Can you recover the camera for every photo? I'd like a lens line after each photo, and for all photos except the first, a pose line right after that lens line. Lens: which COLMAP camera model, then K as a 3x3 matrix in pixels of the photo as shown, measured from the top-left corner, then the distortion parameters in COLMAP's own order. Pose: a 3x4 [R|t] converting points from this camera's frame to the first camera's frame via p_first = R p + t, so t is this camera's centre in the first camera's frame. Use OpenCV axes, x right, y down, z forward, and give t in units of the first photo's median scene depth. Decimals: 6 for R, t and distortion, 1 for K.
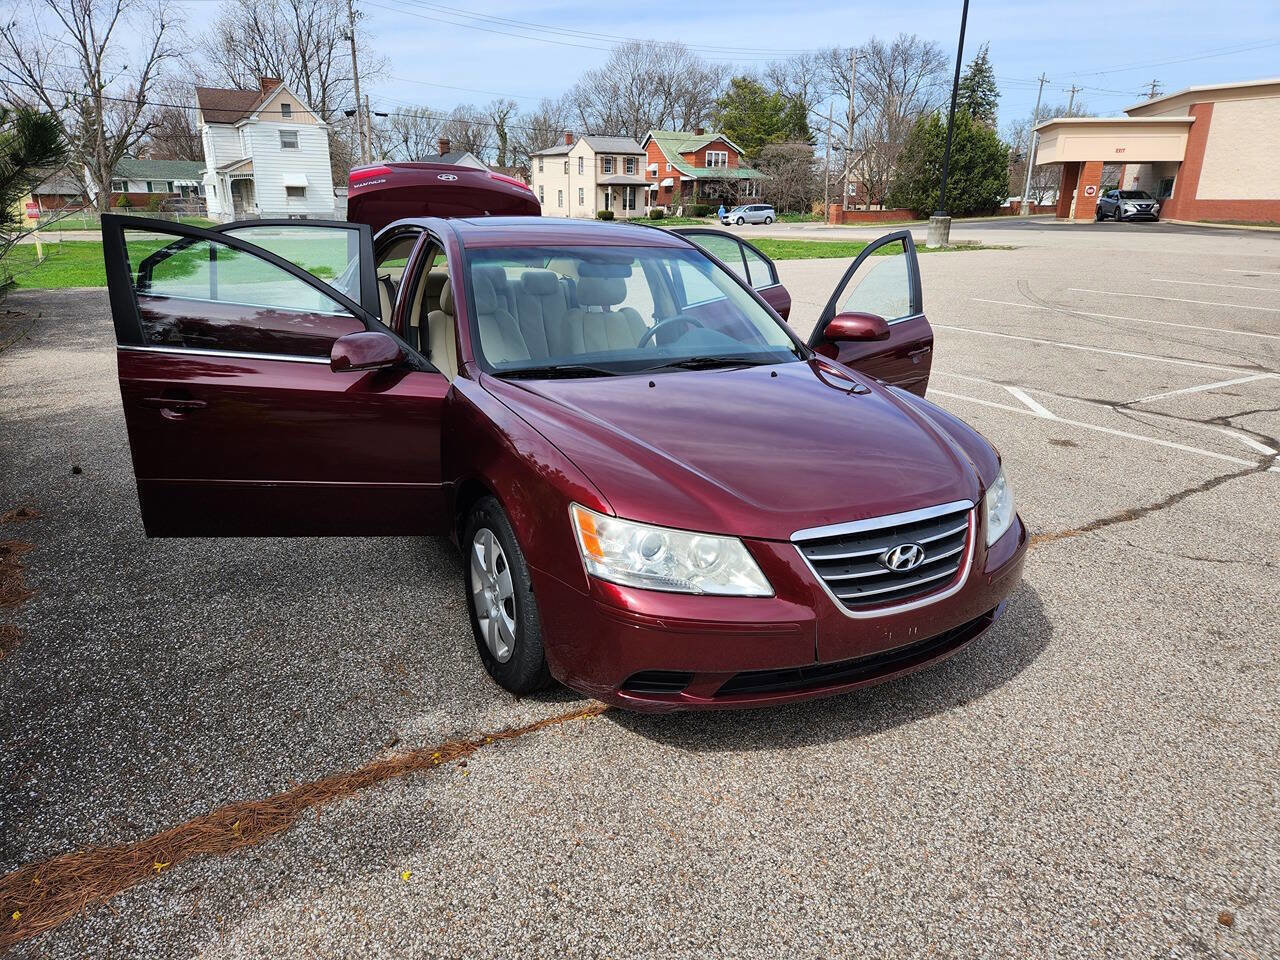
lens RADIAL K [[872.5, 0, 623.2], [0, 872.5, 480.4], [0, 0, 1]] dist [0.074559, -0.063993]
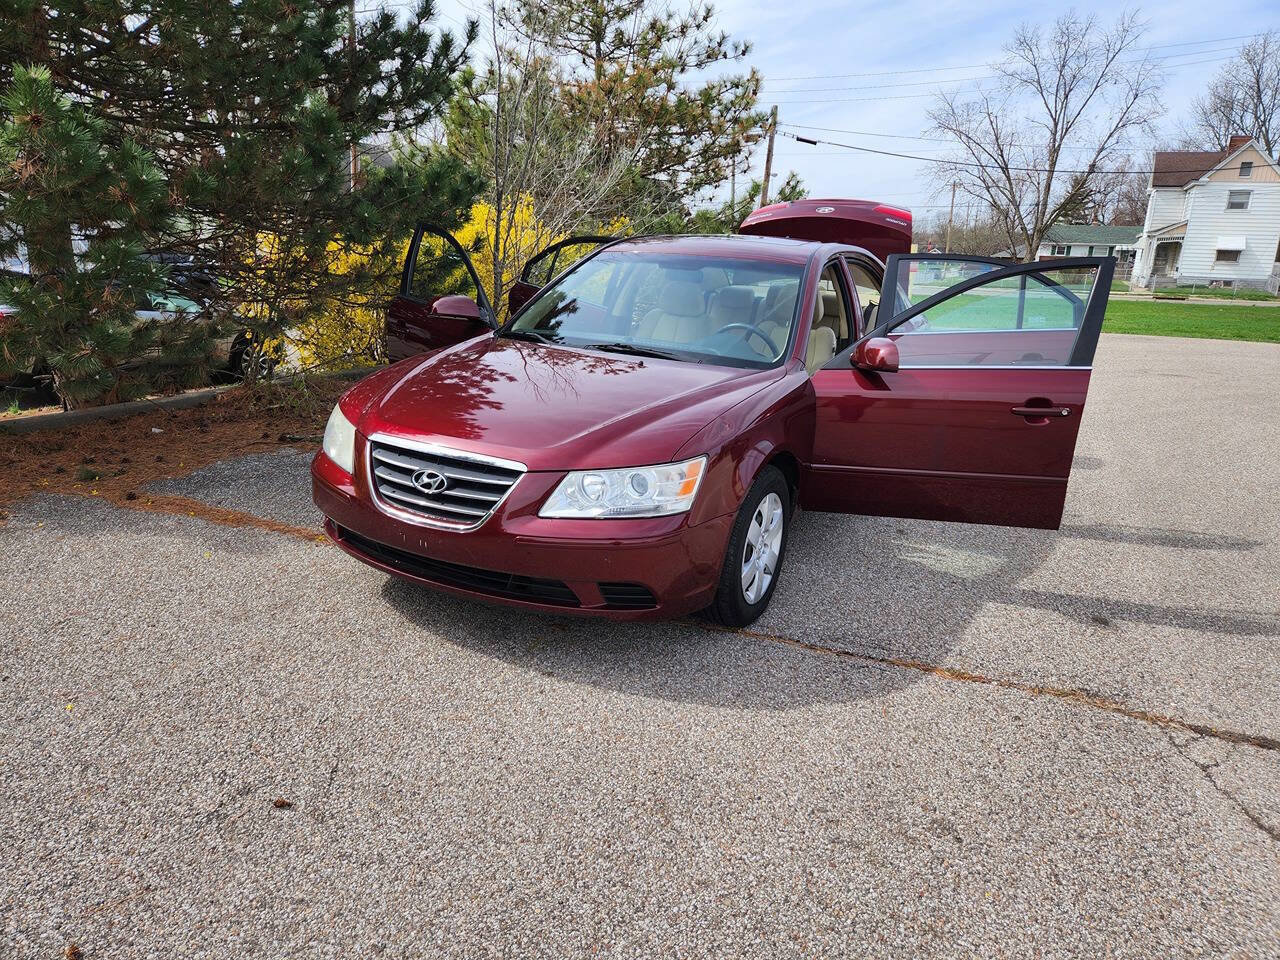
lens RADIAL K [[873.9, 0, 640.0], [0, 873.9, 480.0], [0, 0, 1]] dist [0.071368, -0.062255]
pose [[0.514149, 0.227966, -0.826851, 0.125131], [-0.288855, 0.953739, 0.083334, -0.008337], [0.807597, 0.195994, 0.556213, 0.047876]]
